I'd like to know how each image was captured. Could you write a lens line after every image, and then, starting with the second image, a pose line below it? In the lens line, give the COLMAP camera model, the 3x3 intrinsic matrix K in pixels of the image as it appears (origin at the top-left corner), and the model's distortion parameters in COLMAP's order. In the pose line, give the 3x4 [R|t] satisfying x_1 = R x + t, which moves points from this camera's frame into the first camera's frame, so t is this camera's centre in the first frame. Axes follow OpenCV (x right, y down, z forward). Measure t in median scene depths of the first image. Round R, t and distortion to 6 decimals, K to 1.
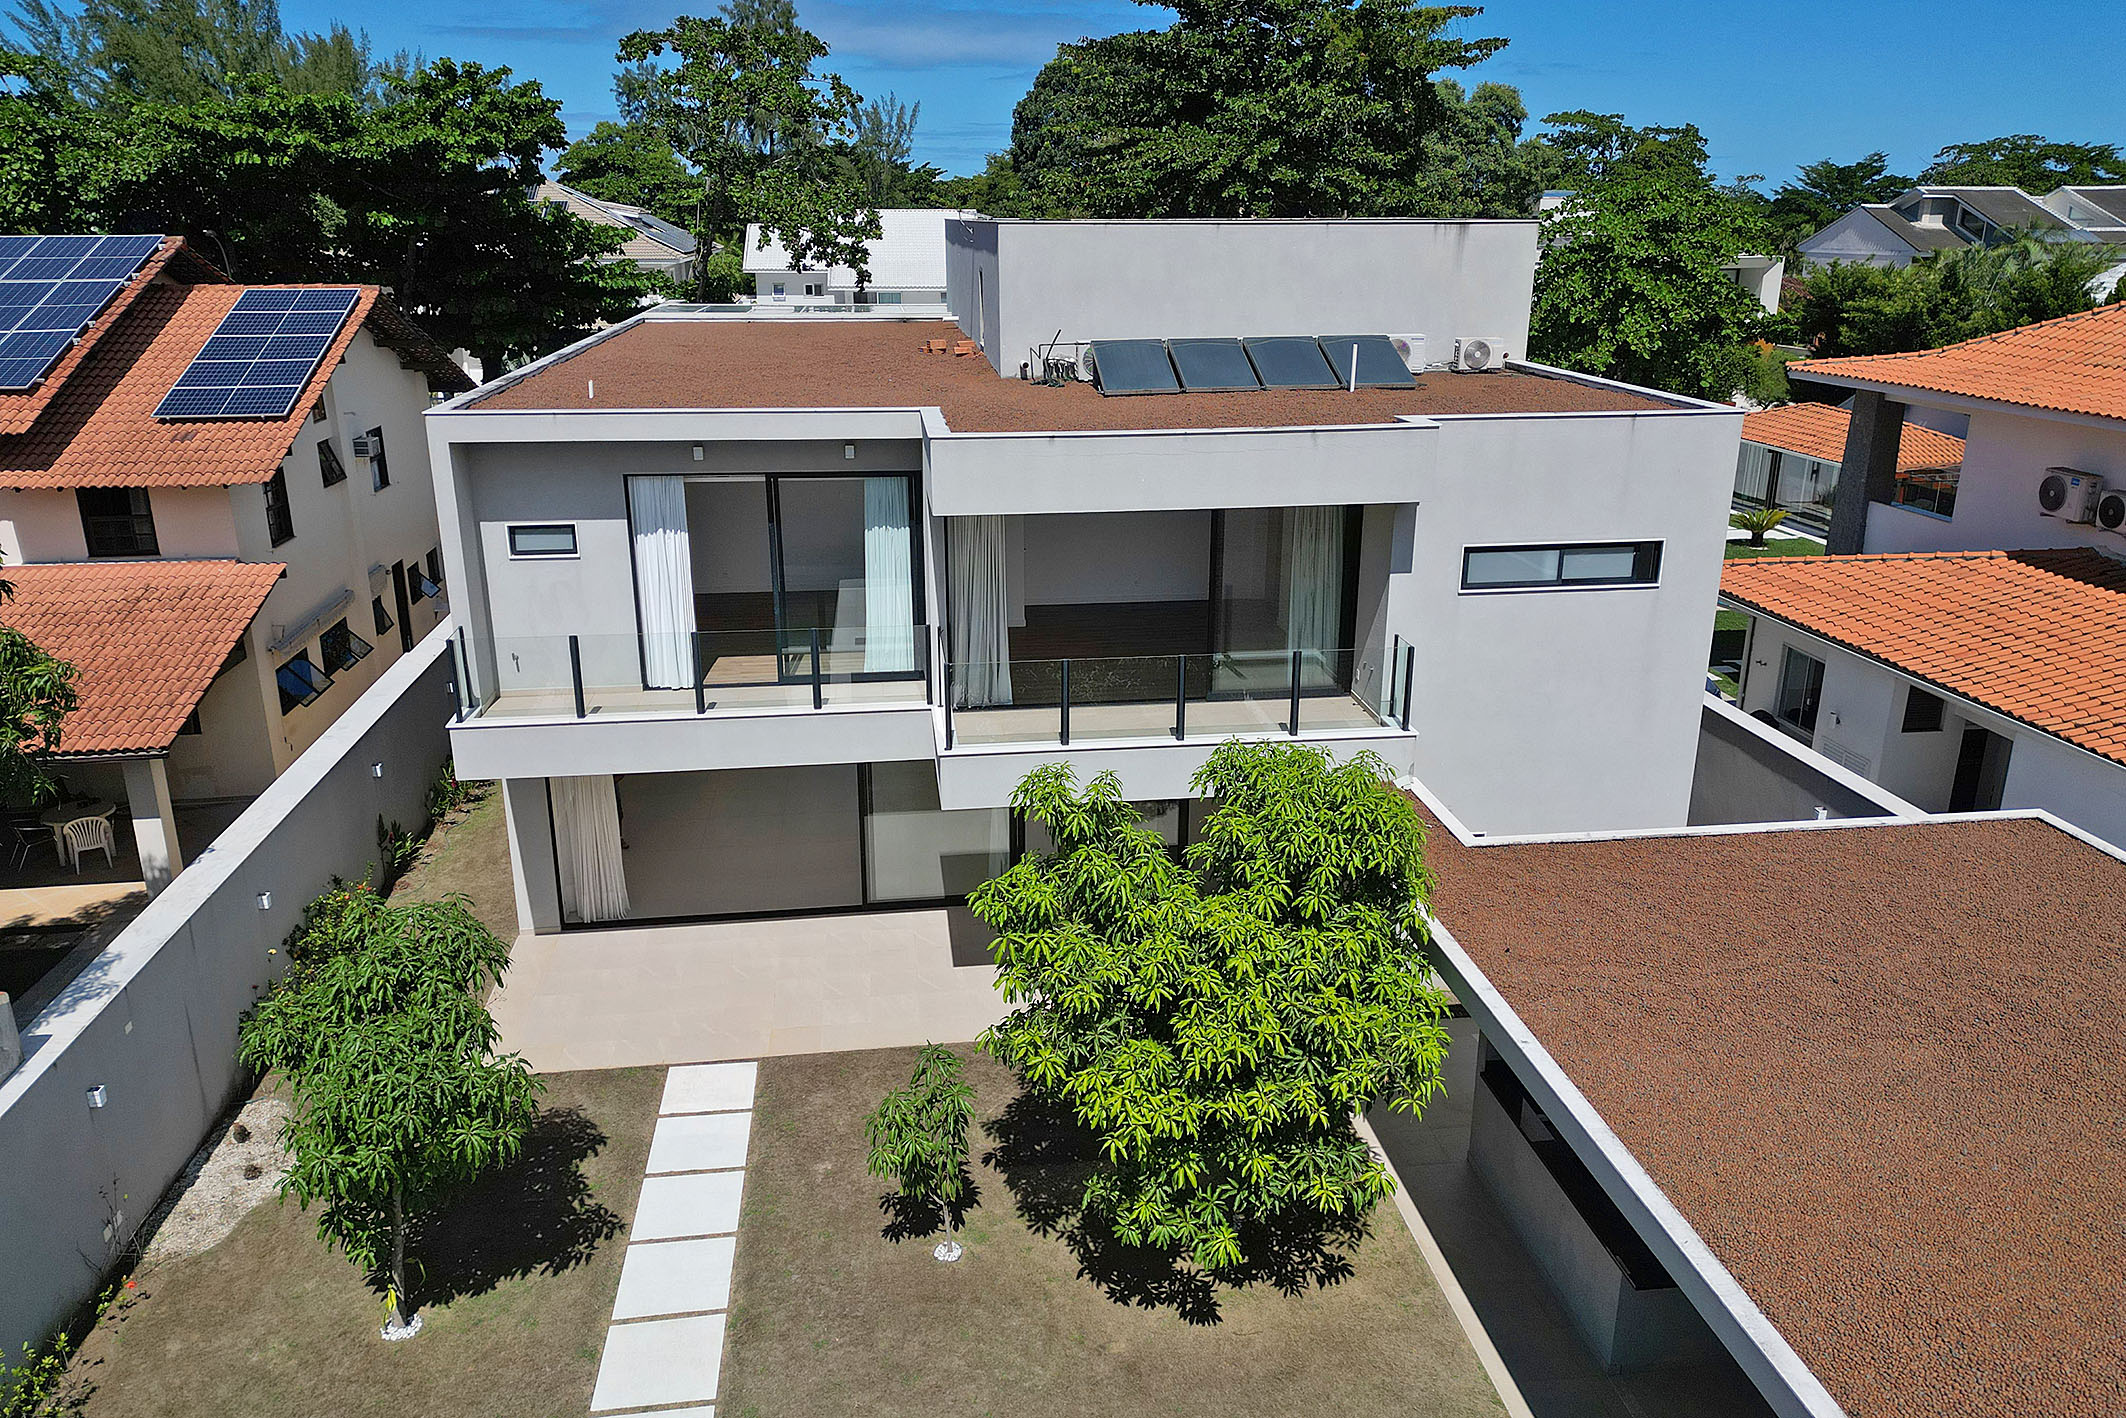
lens RADIAL K [[1498.3, 0, 1065.0], [0, 1498.3, 673.5], [0, 0, 1]] dist [0.056904, -0.058076]
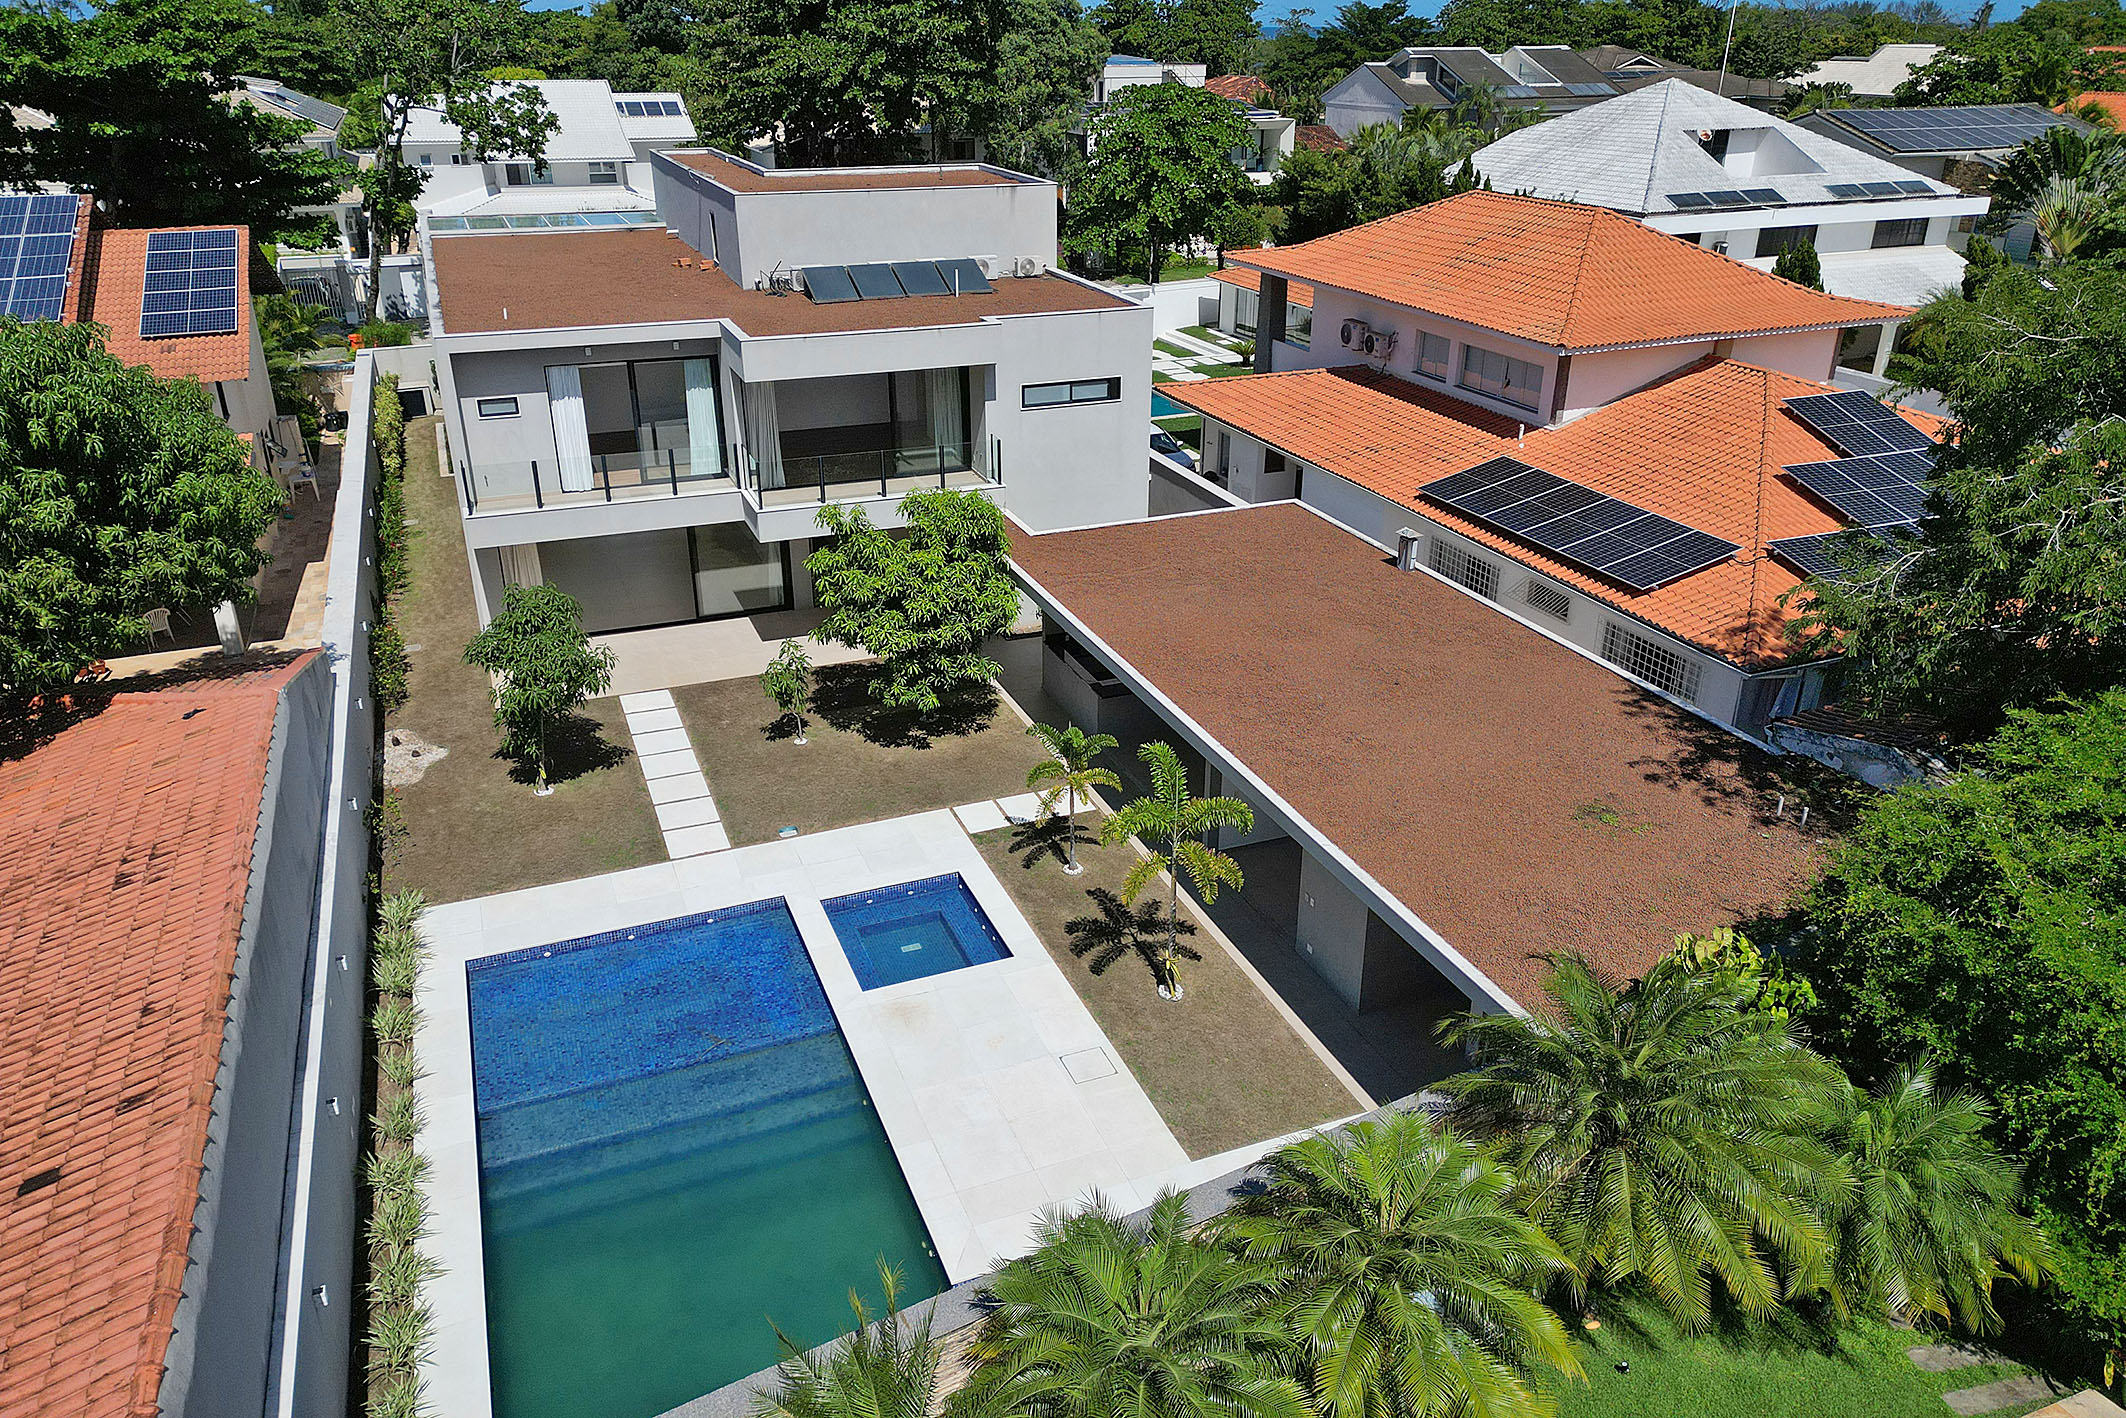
lens RADIAL K [[1480.2, 0, 1071.7], [0, 1480.2, 699.7], [0, 0, 1]] dist [0.069524, -0.064388]
pose [[0.967393, -0.102595, 0.231571, -0.131342], [0.072055, 0.987988, 0.136706, 0.049994], [-0.242815, -0.115563, 0.963165, -0.763485]]
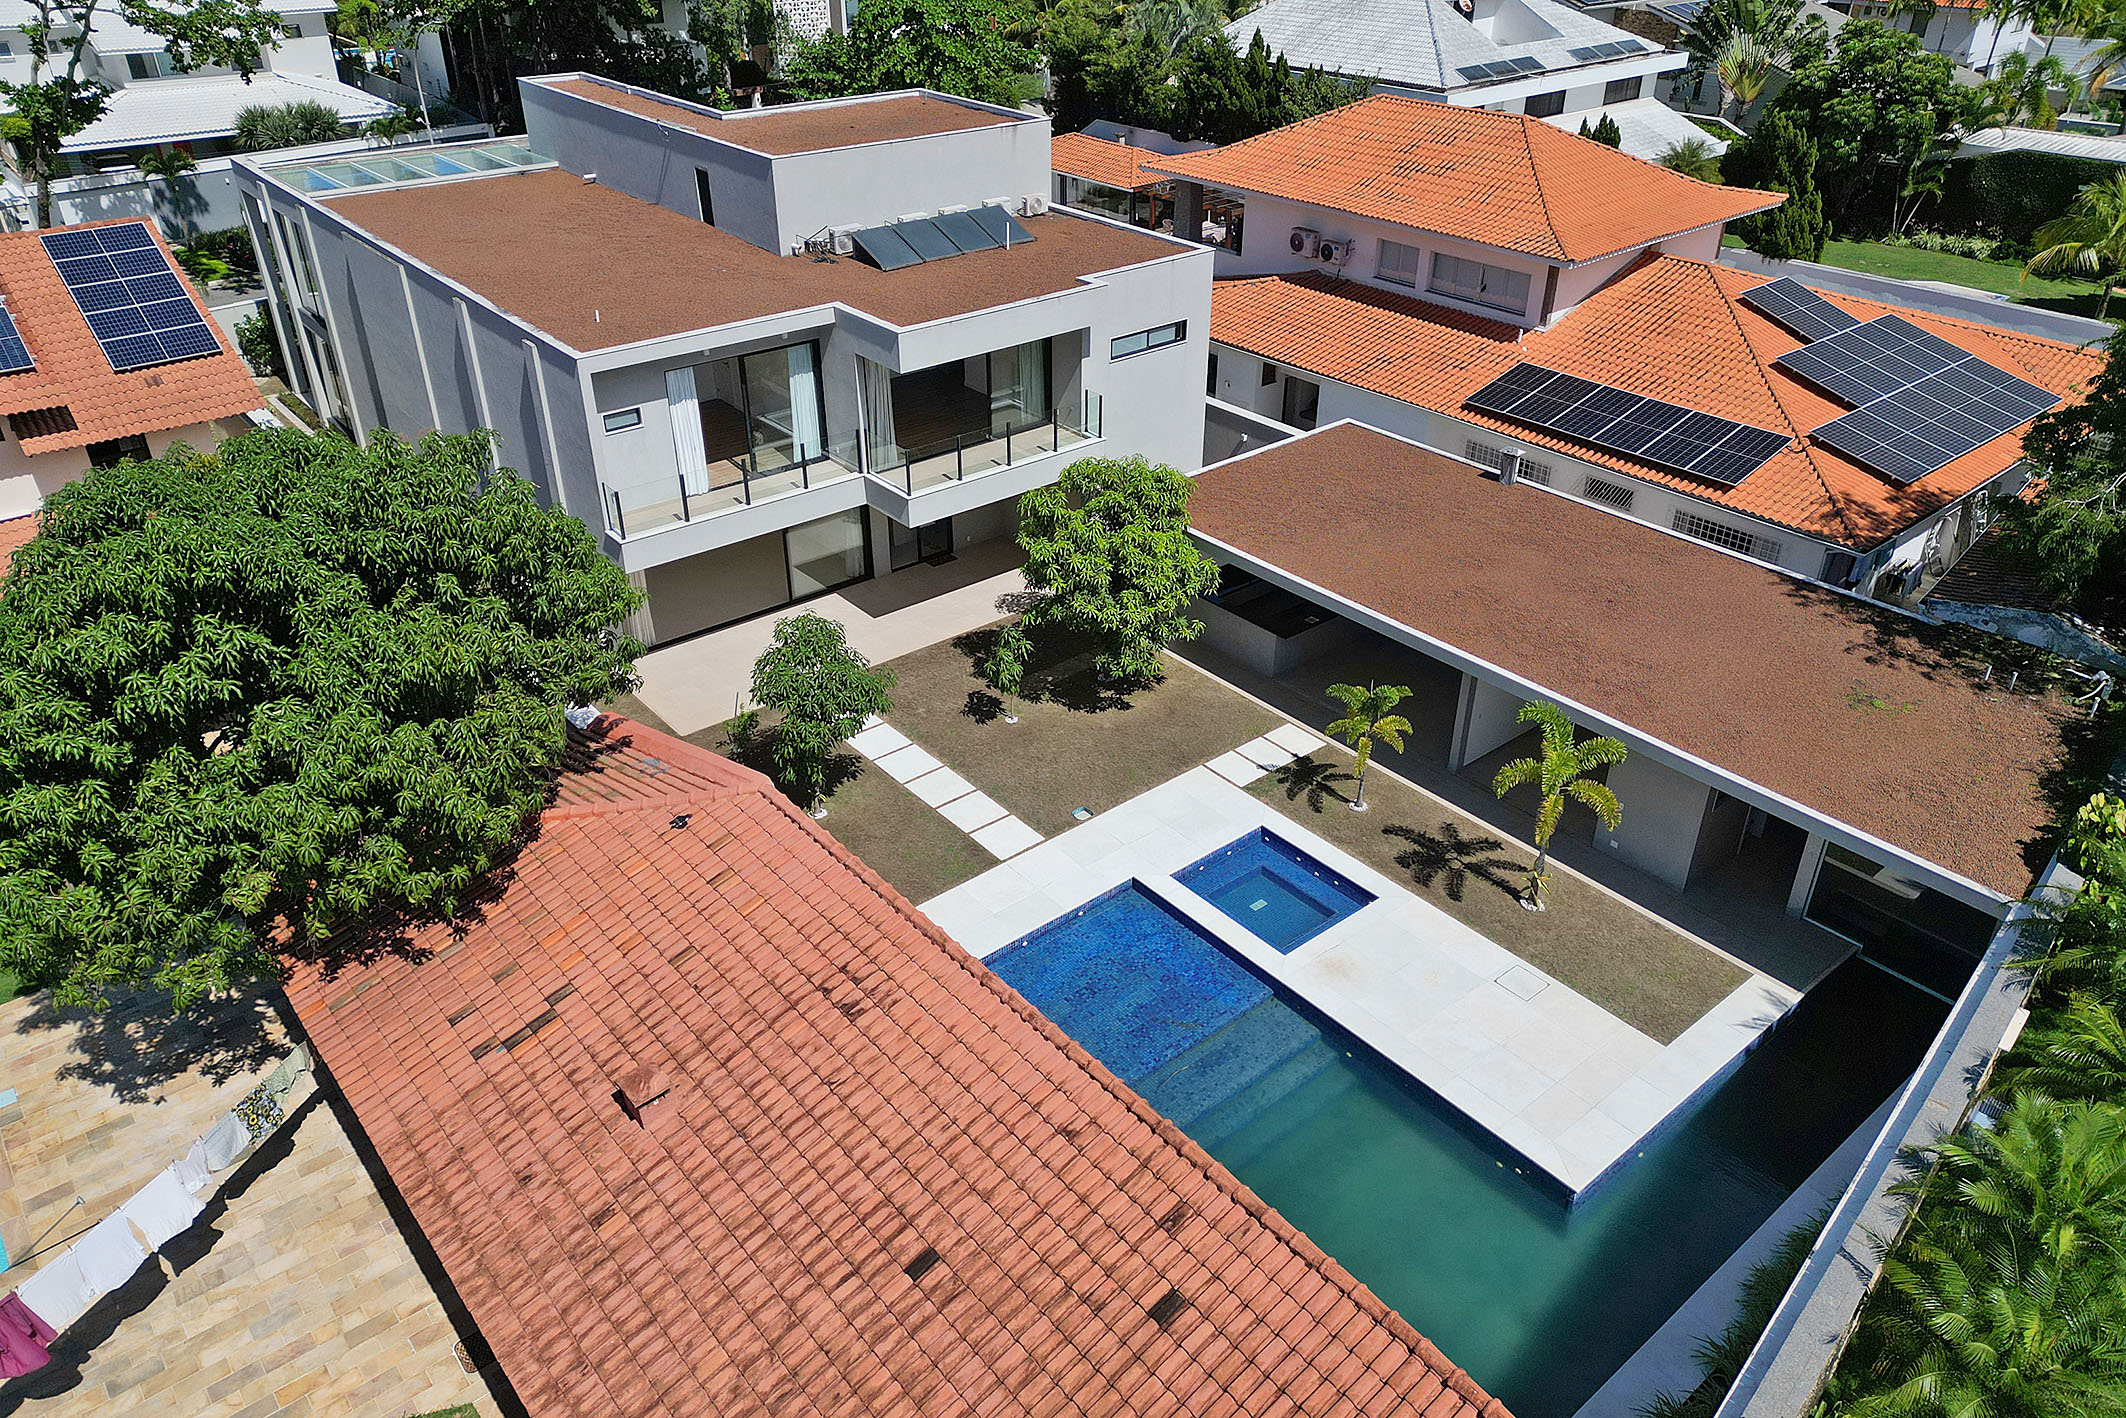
lens RADIAL K [[1498.3, 0, 1065.0], [0, 1498.3, 673.5], [0, 0, 1]] dist [0.056904, -0.058076]
pose [[0.845967, -0.264215, 0.463175, -0.703516], [0.154753, 0.952878, 0.260913, -0.163773], [-0.510286, -0.149046, 0.846991, -0.608180]]
